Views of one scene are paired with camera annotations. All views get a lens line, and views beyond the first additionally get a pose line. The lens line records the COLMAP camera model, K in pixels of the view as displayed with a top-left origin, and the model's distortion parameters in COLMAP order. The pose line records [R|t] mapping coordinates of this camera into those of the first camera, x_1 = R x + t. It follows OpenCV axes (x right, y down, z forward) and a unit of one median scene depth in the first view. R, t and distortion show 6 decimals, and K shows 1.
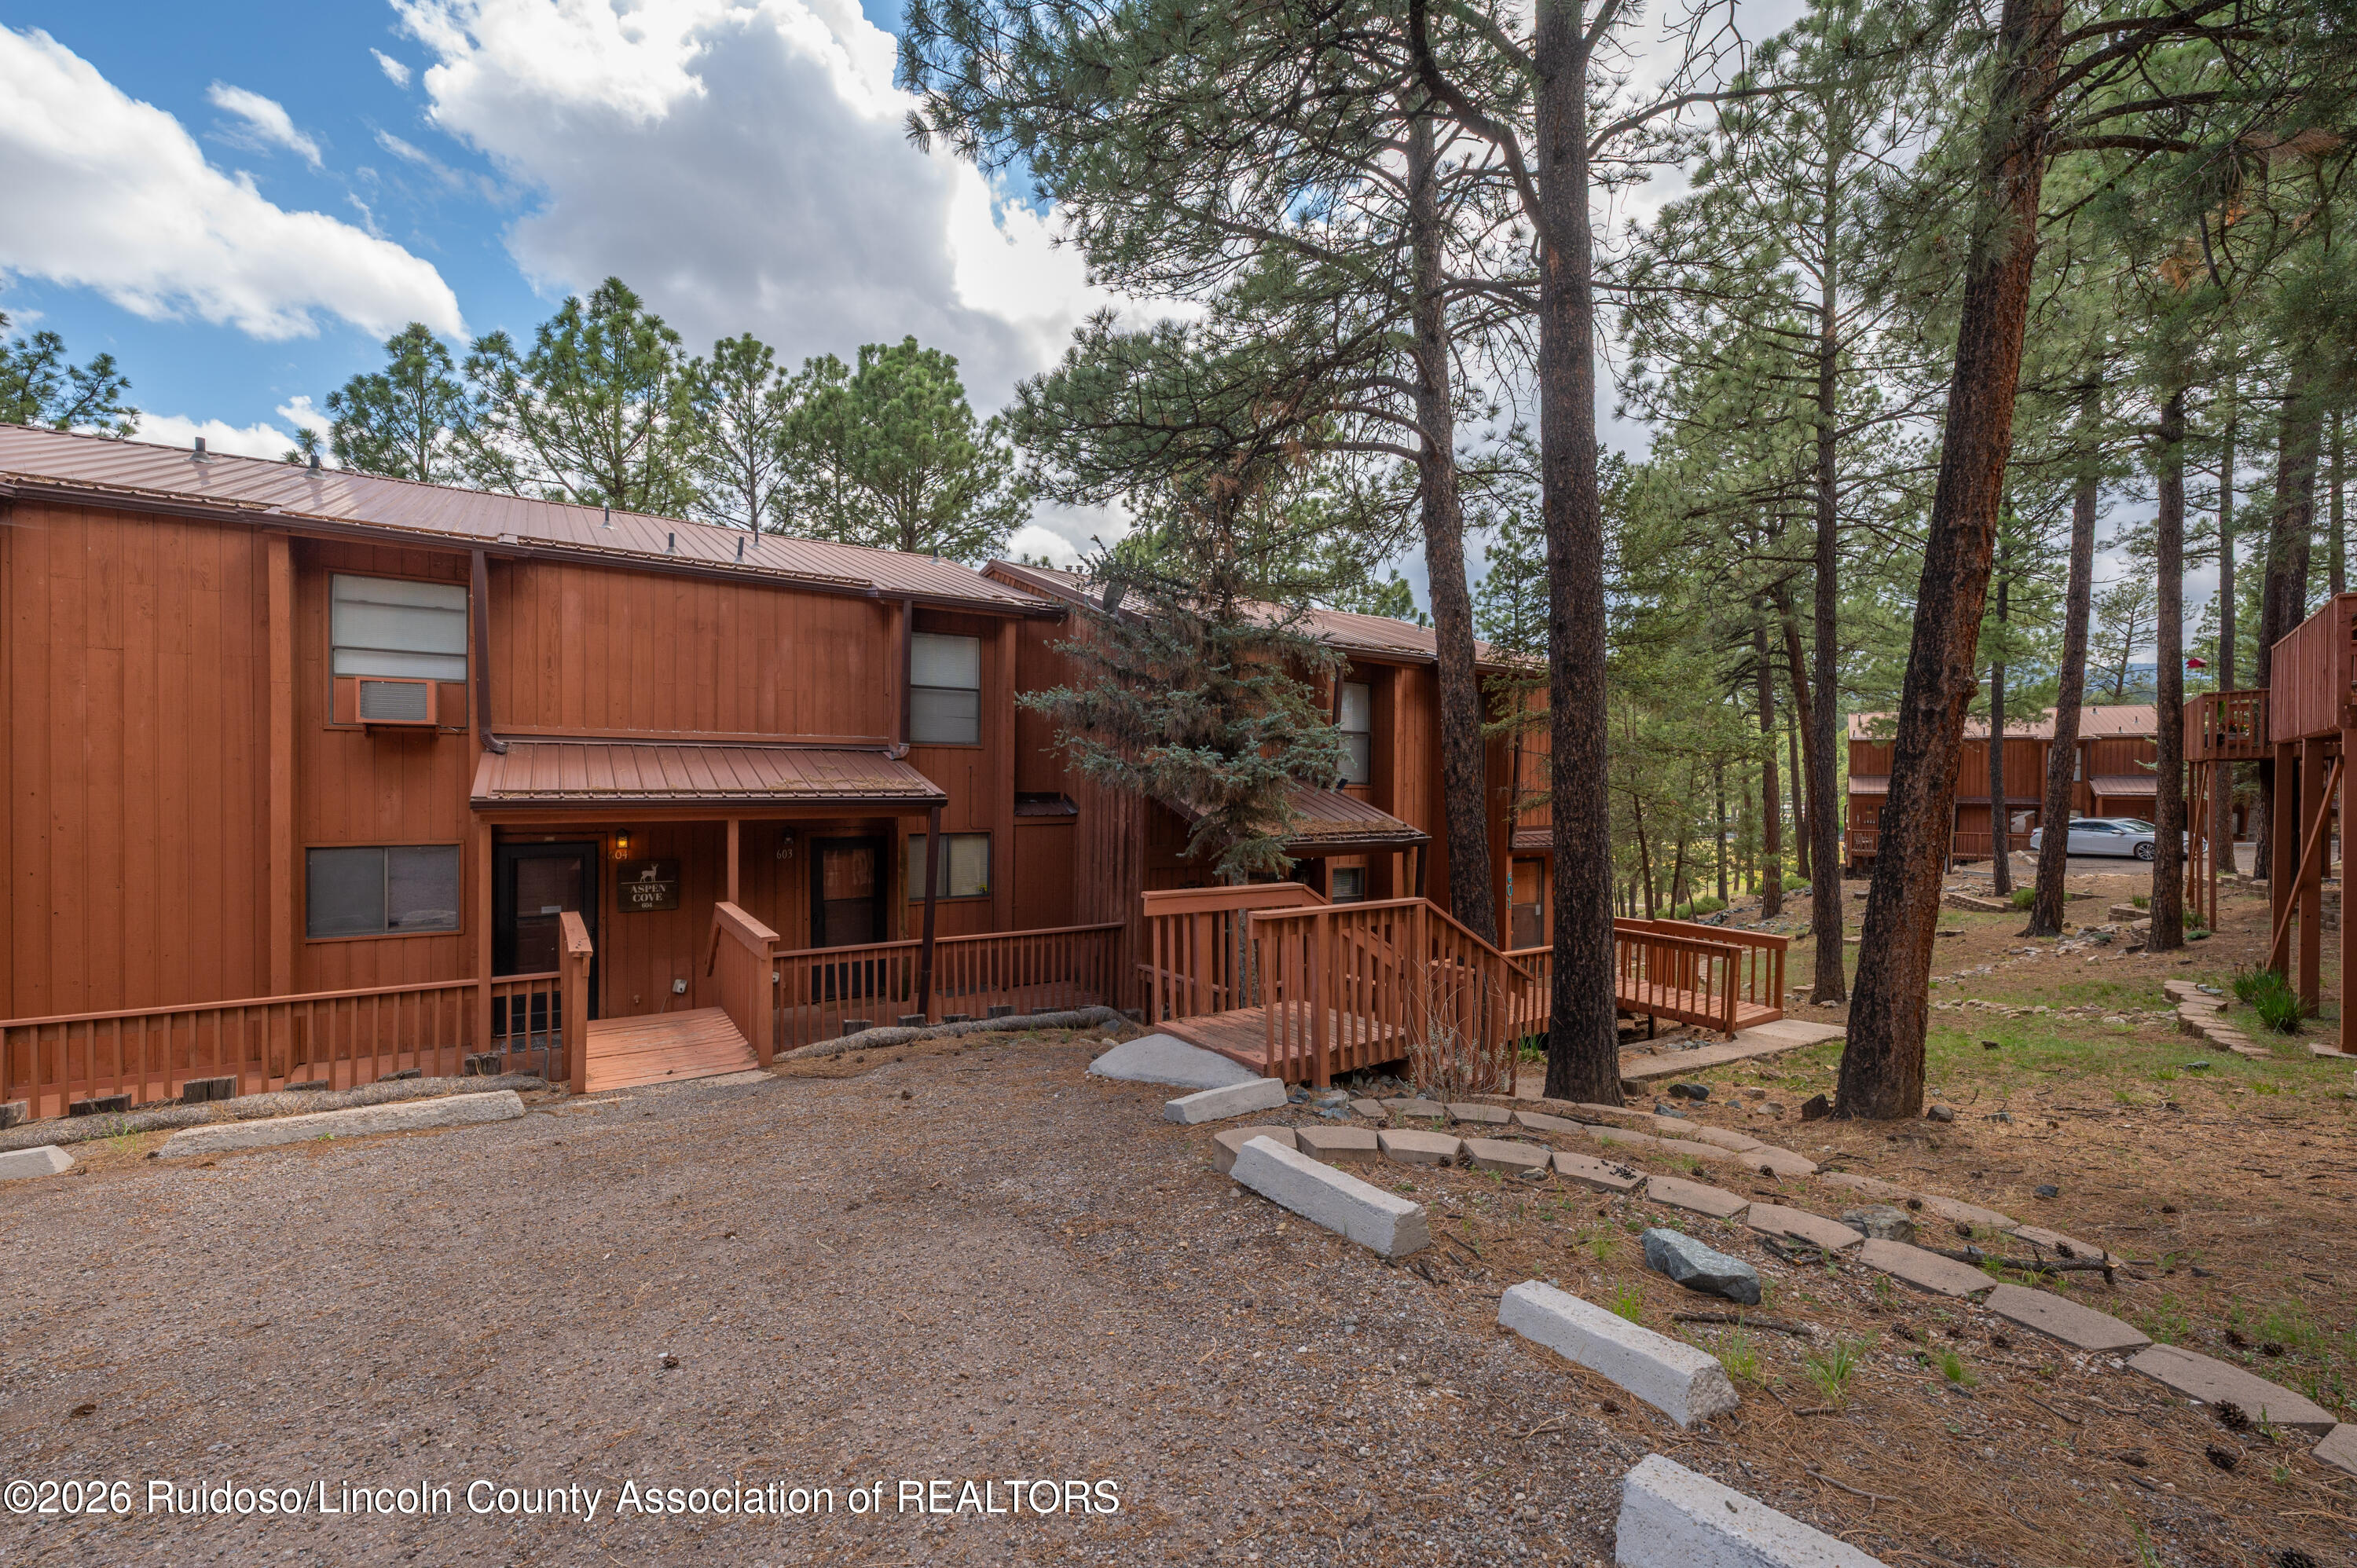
lens RADIAL K [[934.3, 0, 1167.5], [0, 934.3, 806.7], [0, 0, 1]] dist [-0.000115, -0.000312]
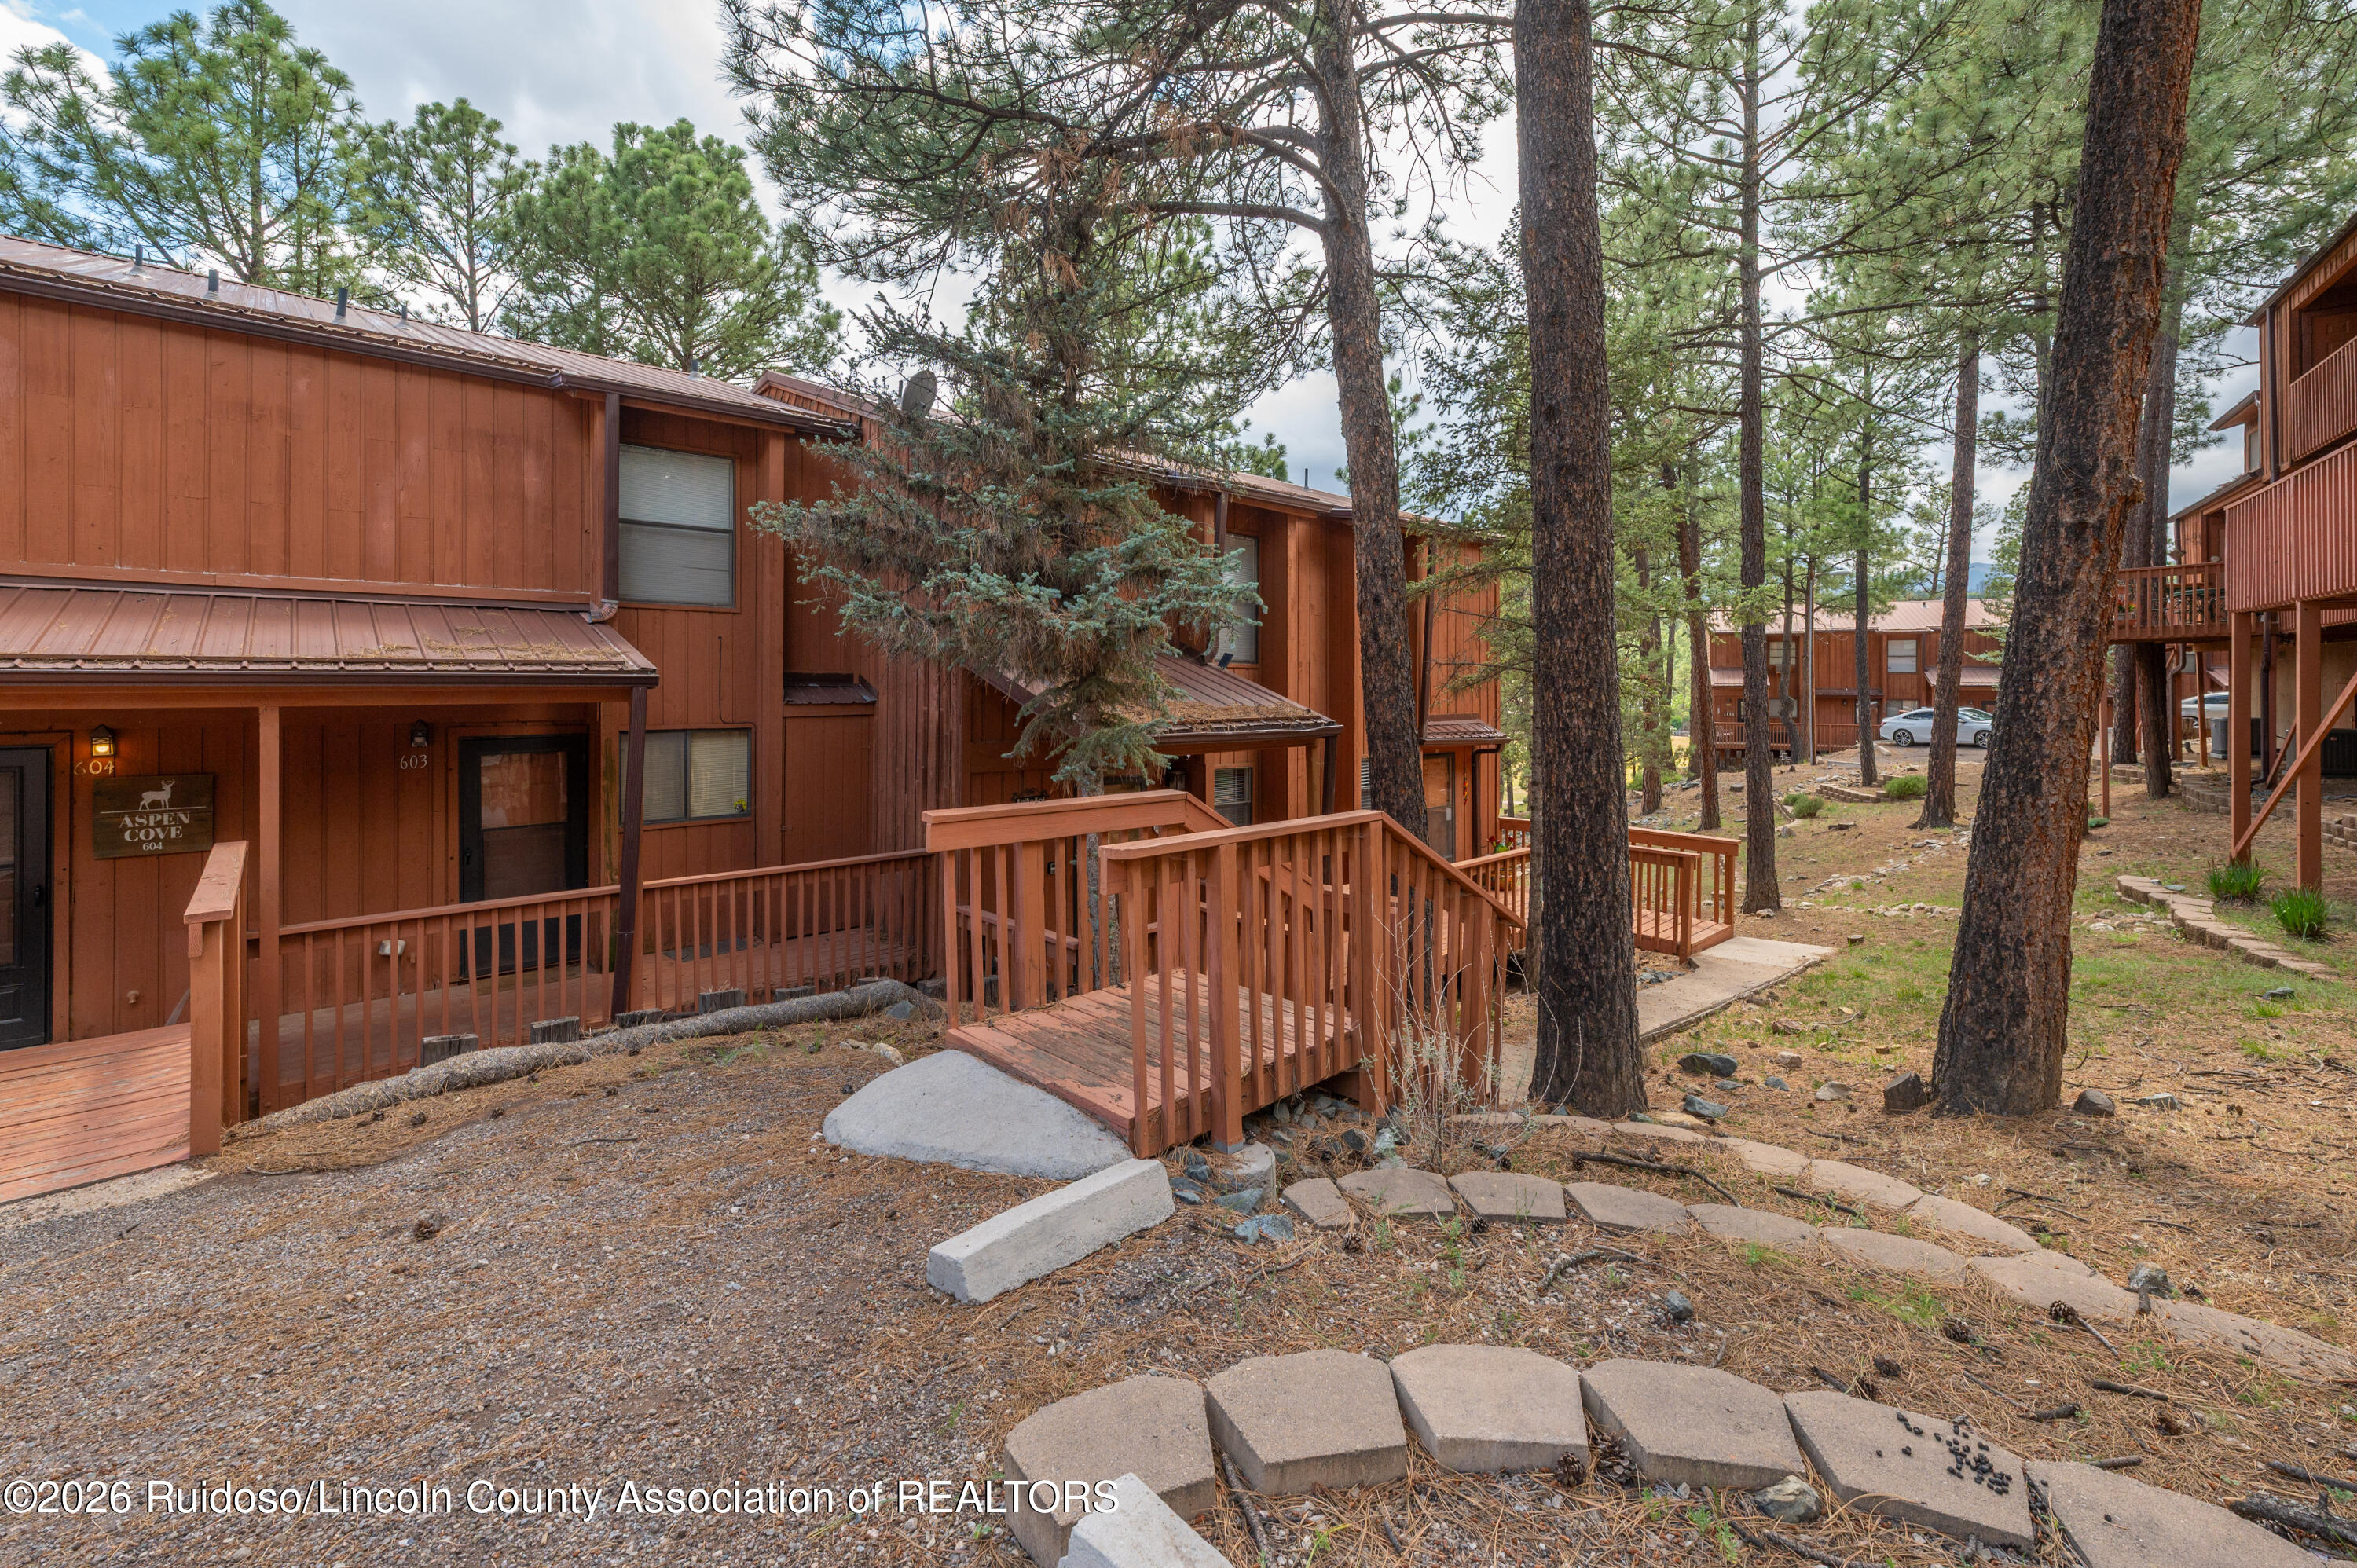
lens RADIAL K [[970.5, 0, 1176.0], [0, 970.5, 701.0], [0, 0, 1]] dist [-0.000704, -0.001067]
pose [[0.988146, -0.007359, 0.153340, 0.025954], [0.008569, 0.999937, -0.007230, 0.018080], [-0.153277, 0.008458, 0.988147, 0.249829]]
